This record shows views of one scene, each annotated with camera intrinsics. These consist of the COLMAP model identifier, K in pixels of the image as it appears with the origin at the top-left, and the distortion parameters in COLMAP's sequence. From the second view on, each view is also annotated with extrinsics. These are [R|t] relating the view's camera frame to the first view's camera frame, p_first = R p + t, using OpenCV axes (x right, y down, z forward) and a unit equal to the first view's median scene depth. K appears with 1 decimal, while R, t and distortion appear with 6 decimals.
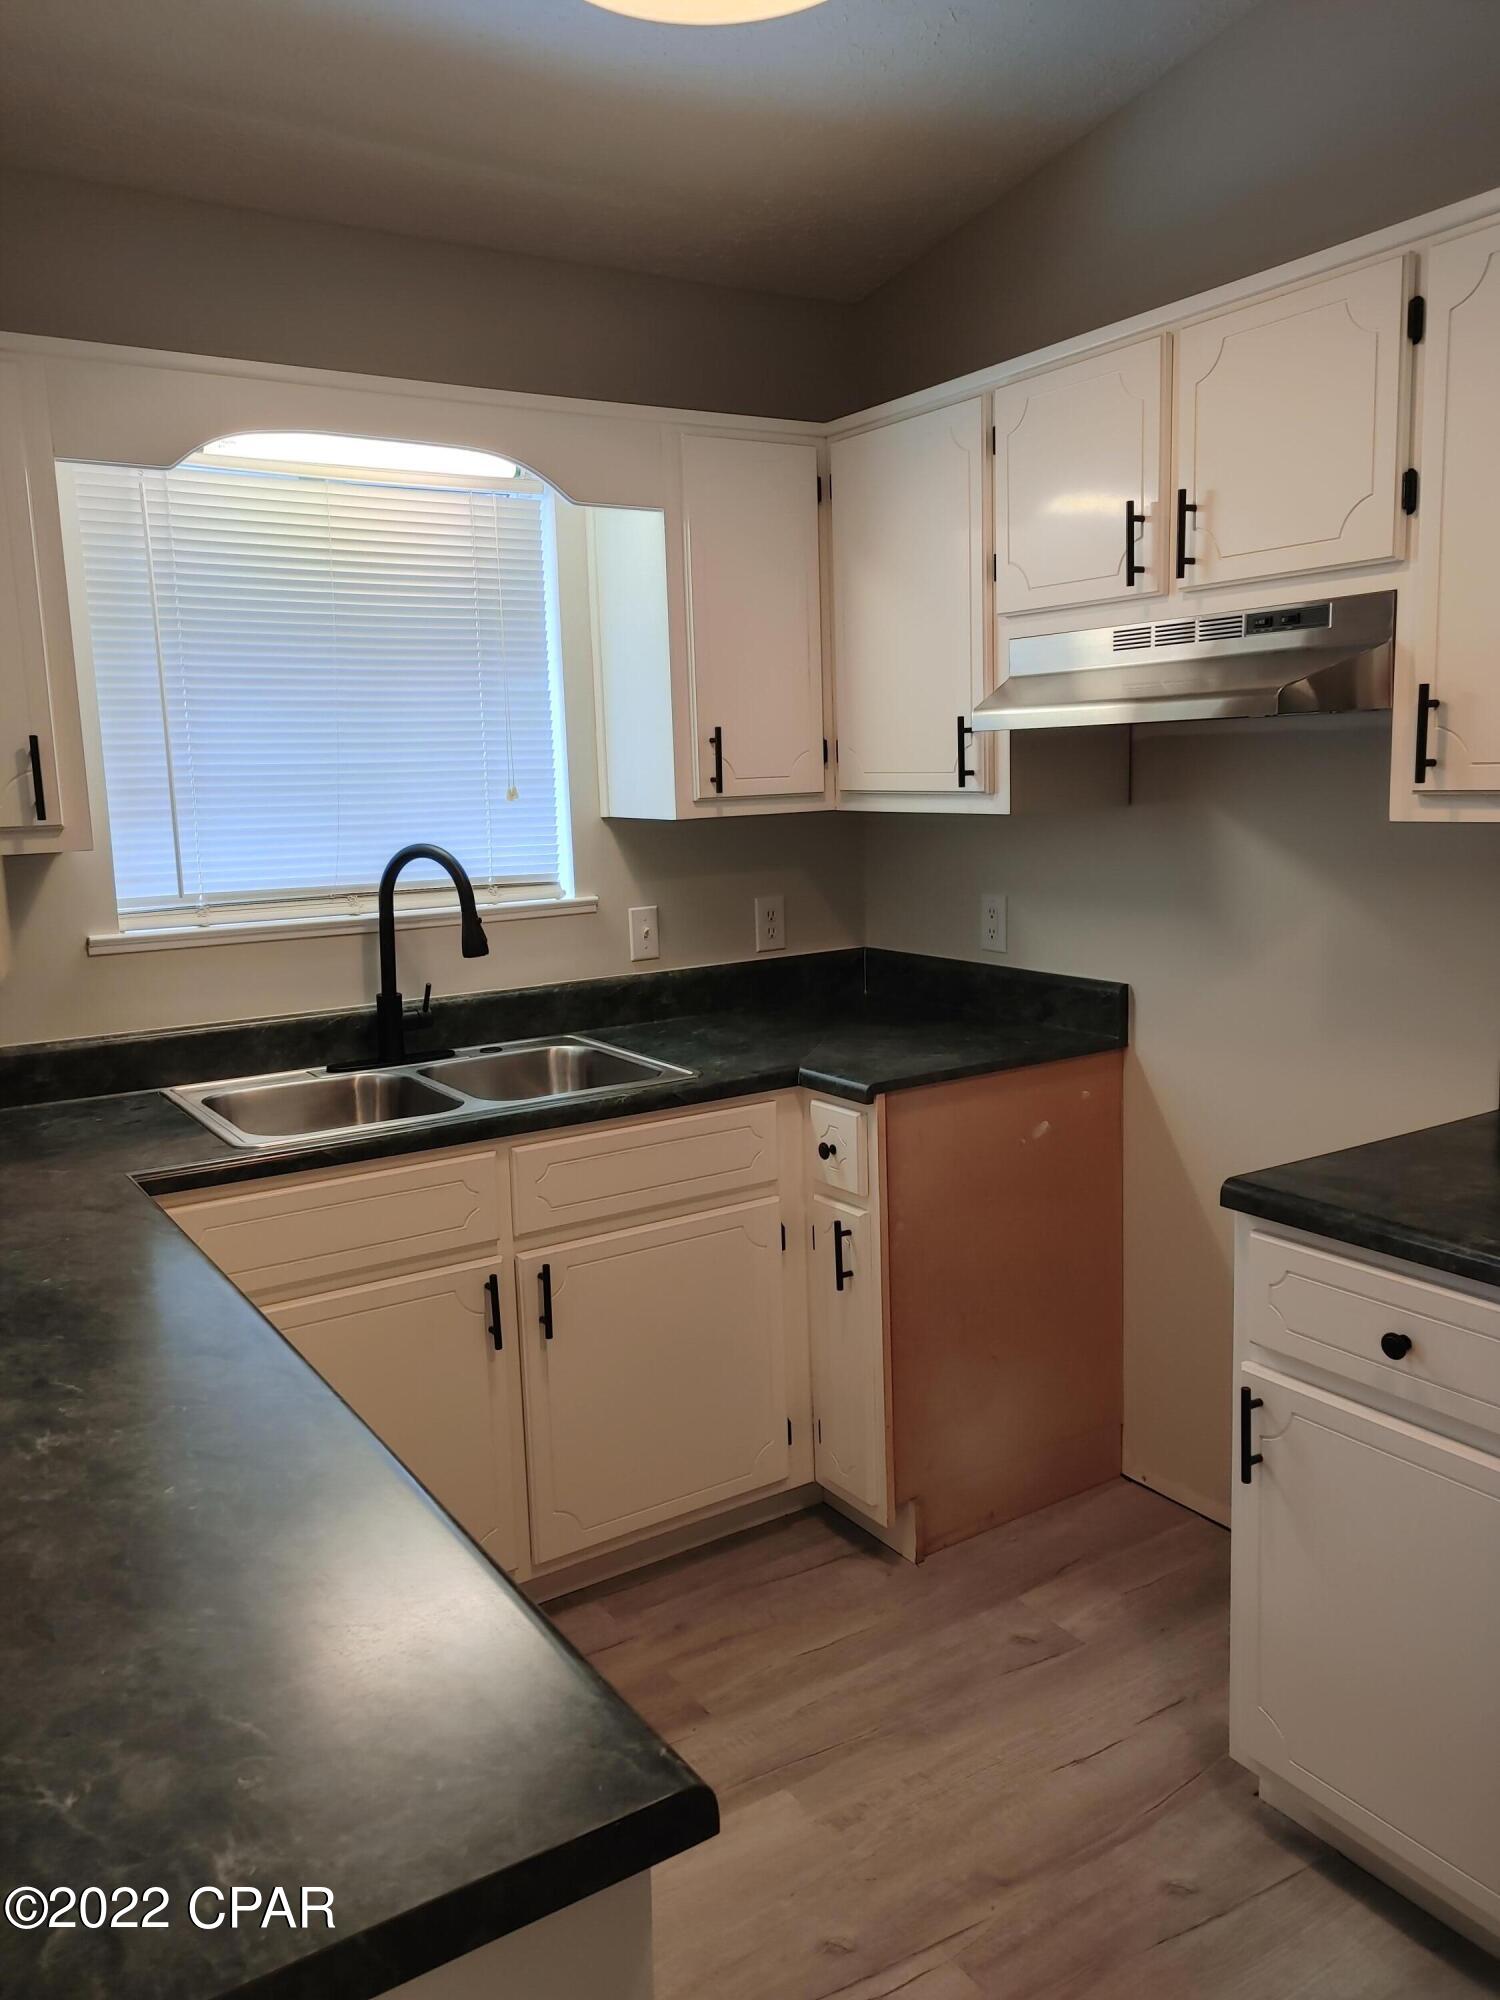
lens RADIAL K [[1534.8, 0, 749.8], [0, 1534.8, 996.5], [0, 0, 1]] dist [0.056834, -0.049685]
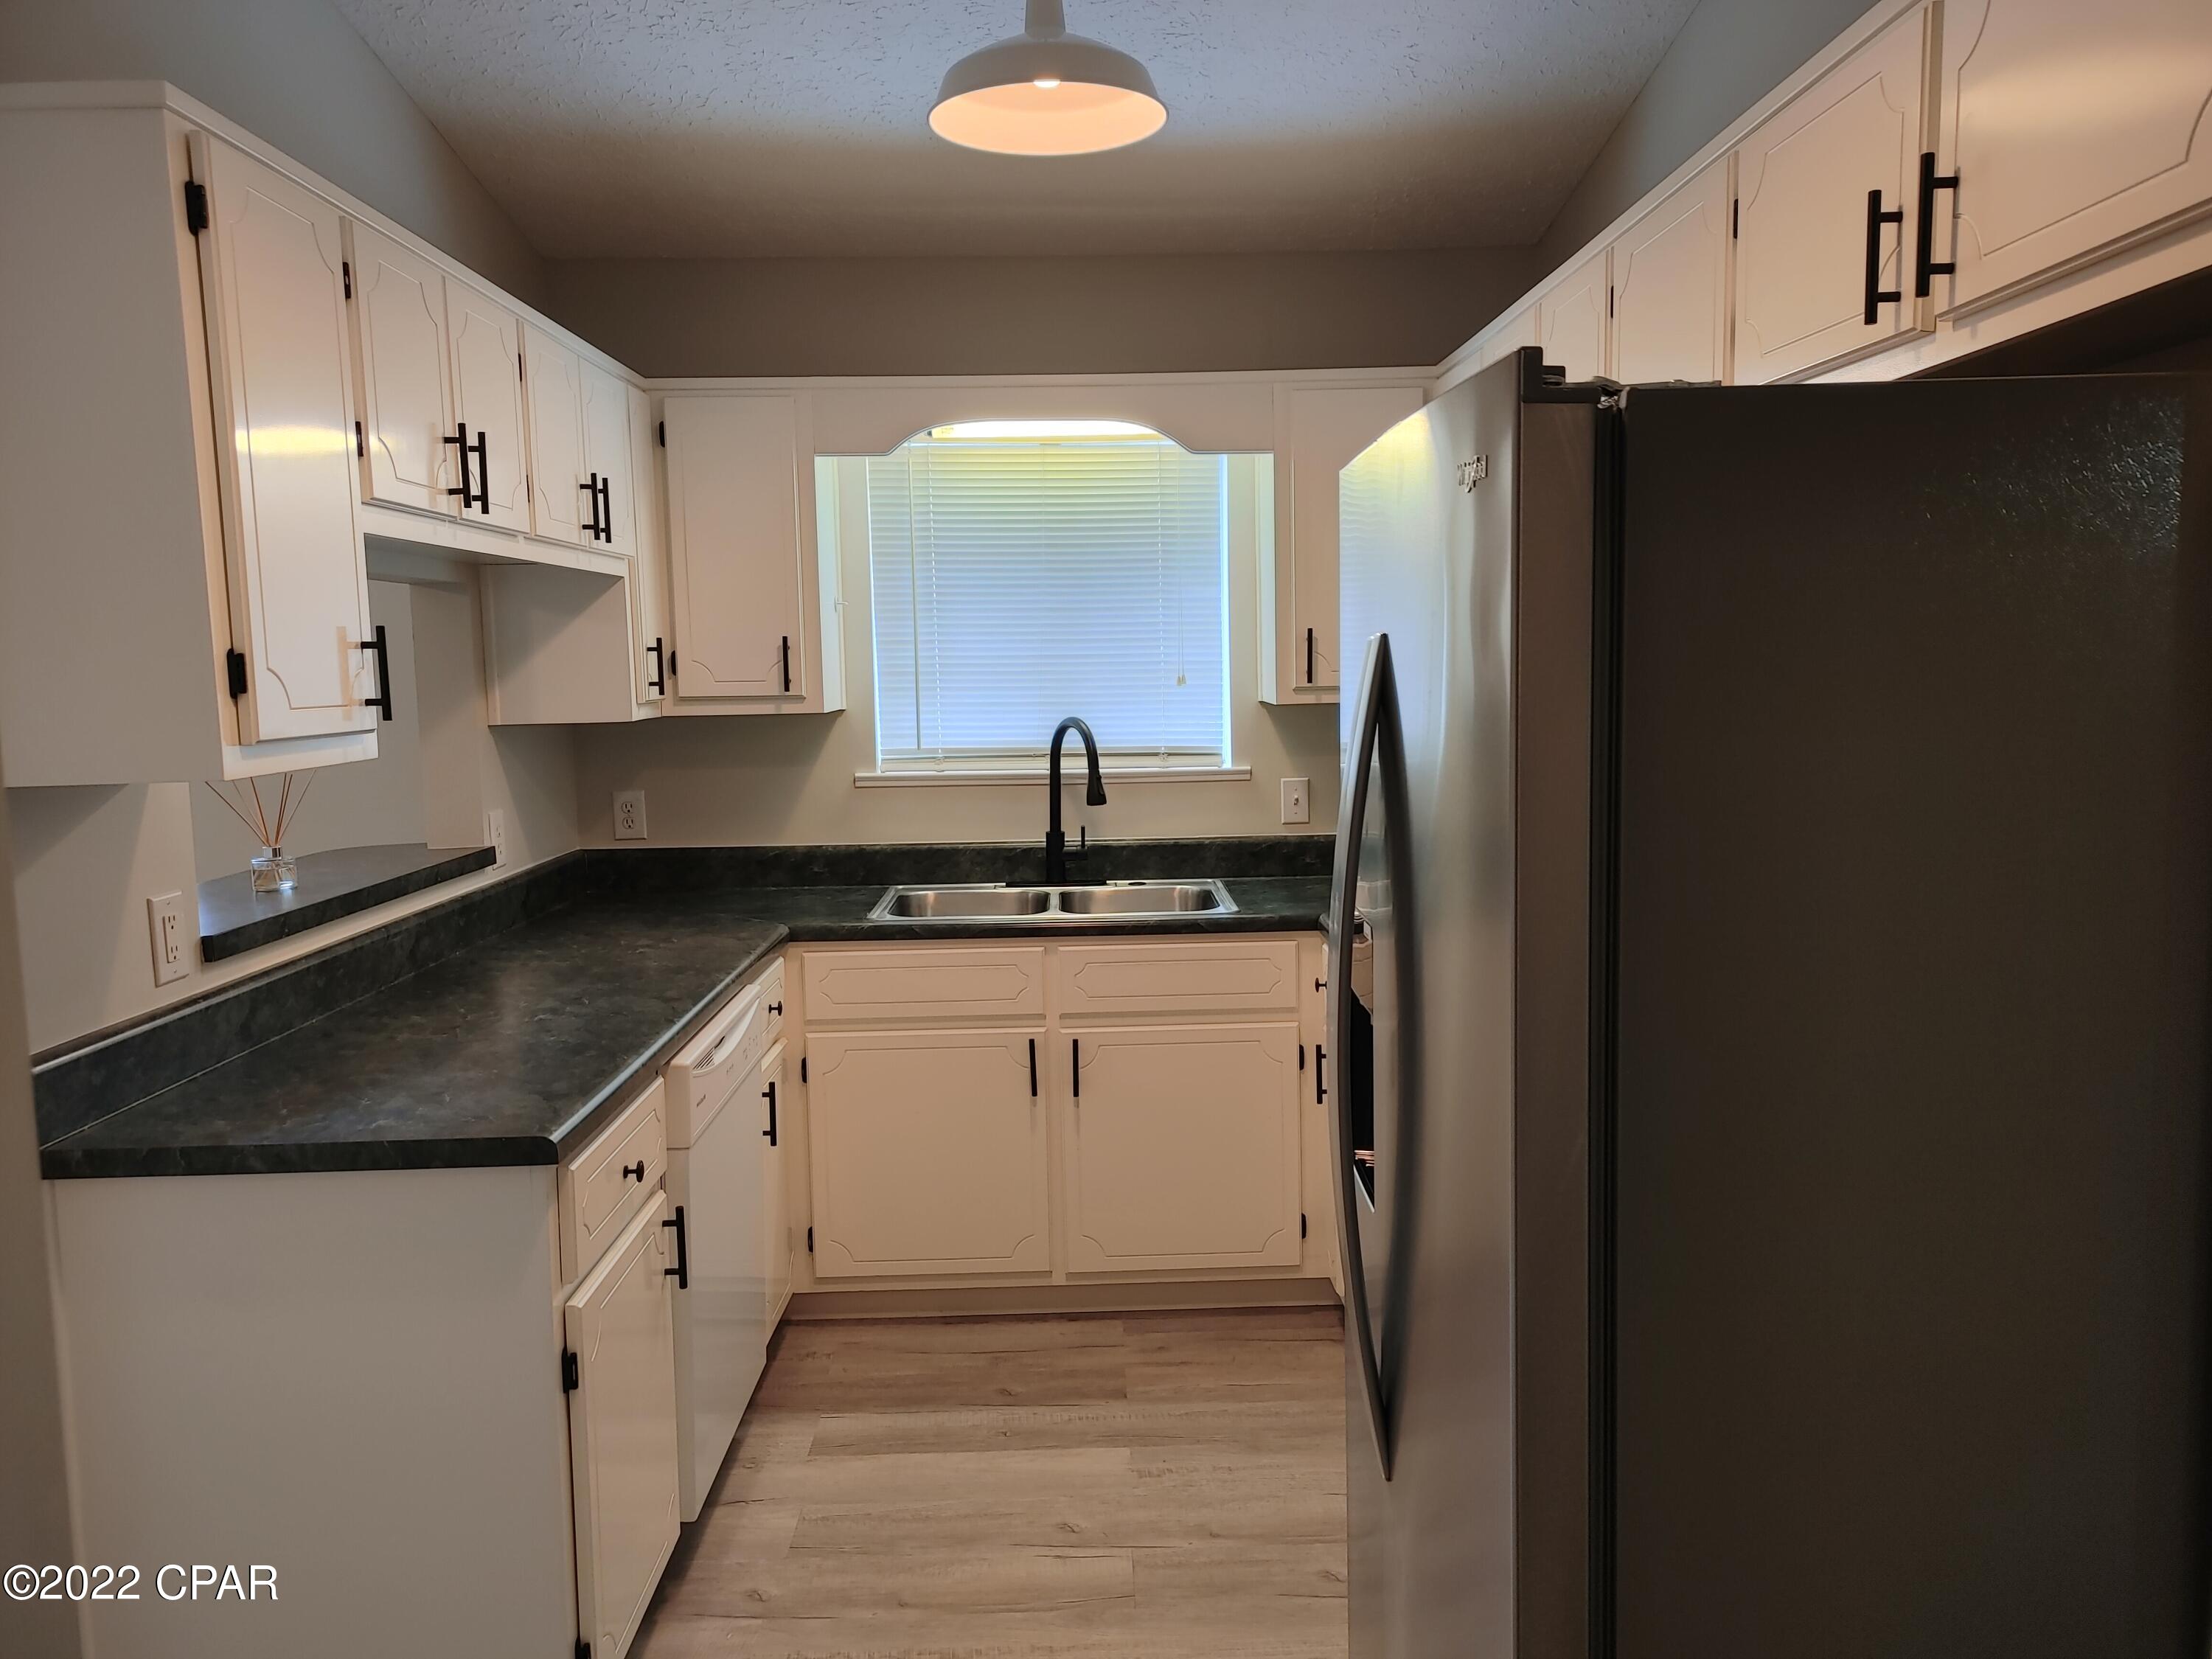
lens RADIAL K [[1681.4, 0, 1118.6], [0, 1681.4, 824.4], [0, 0, 1]] dist [0.057125, -0.043465]
pose [[0.856049, 0.065838, -0.512684, 0.611507], [-0.087028, 0.996054, -0.017402, 0.014109], [0.509515, 0.059515, 0.858401, -0.216867]]
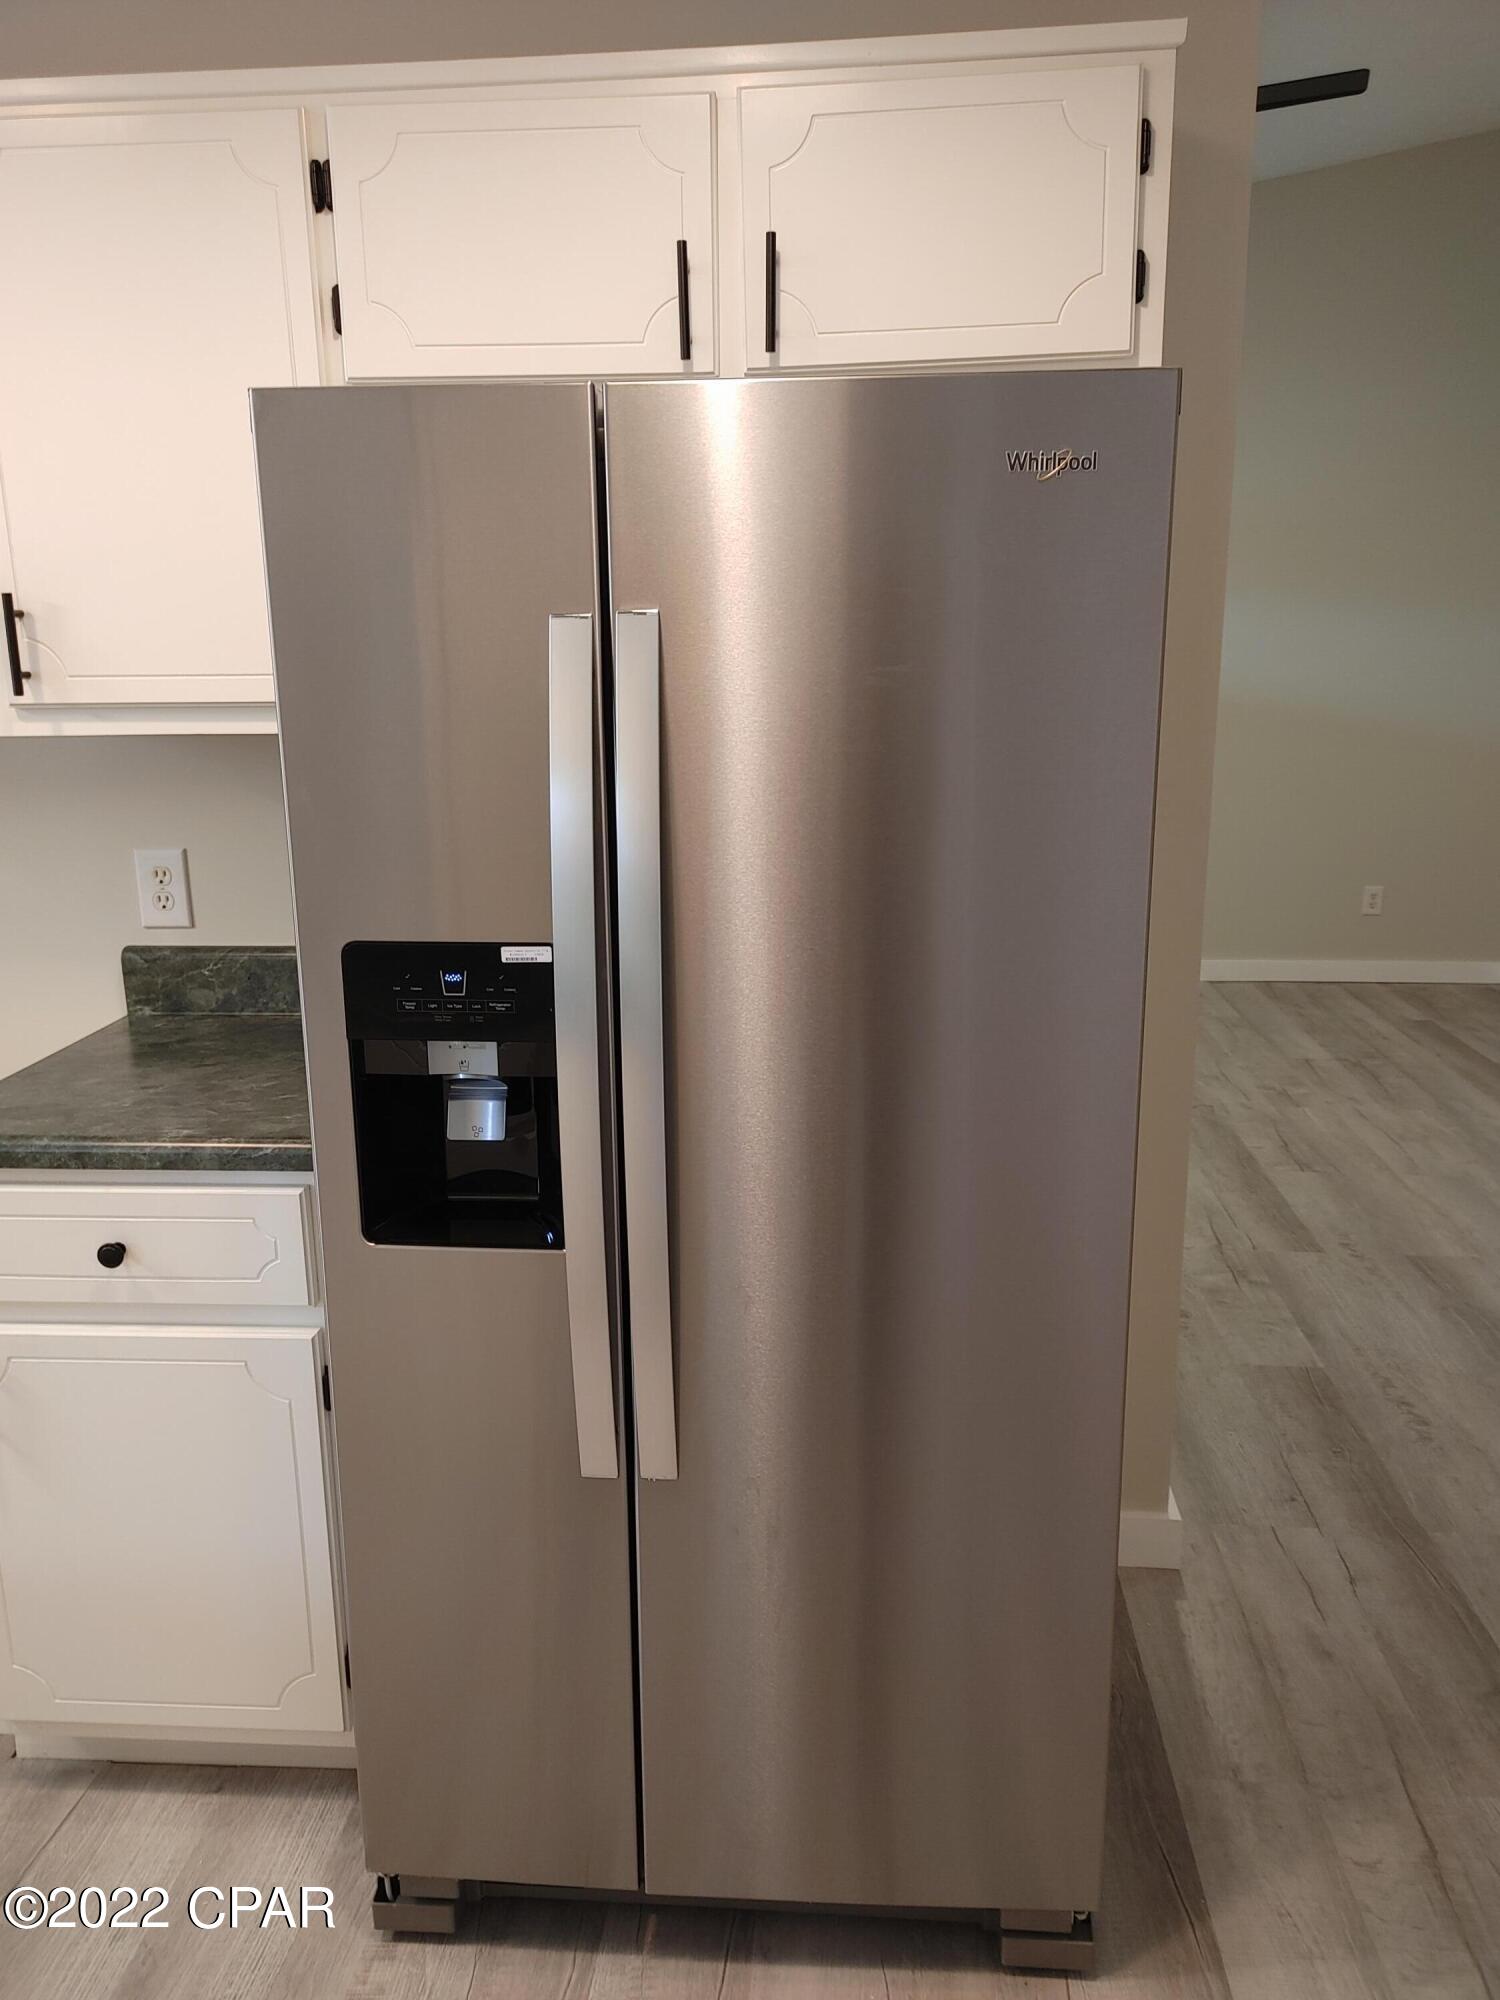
lens RADIAL K [[1534.8, 0, 749.8], [0, 1534.8, 996.5], [0, 0, 1]] dist [0.056834, -0.049685]
pose [[0.601287, -0.159171, 0.783019, -0.069023], [0.119811, 0.986839, 0.108599, -0.001165], [-0.789999, 0.028516, 0.612444, 0.030703]]
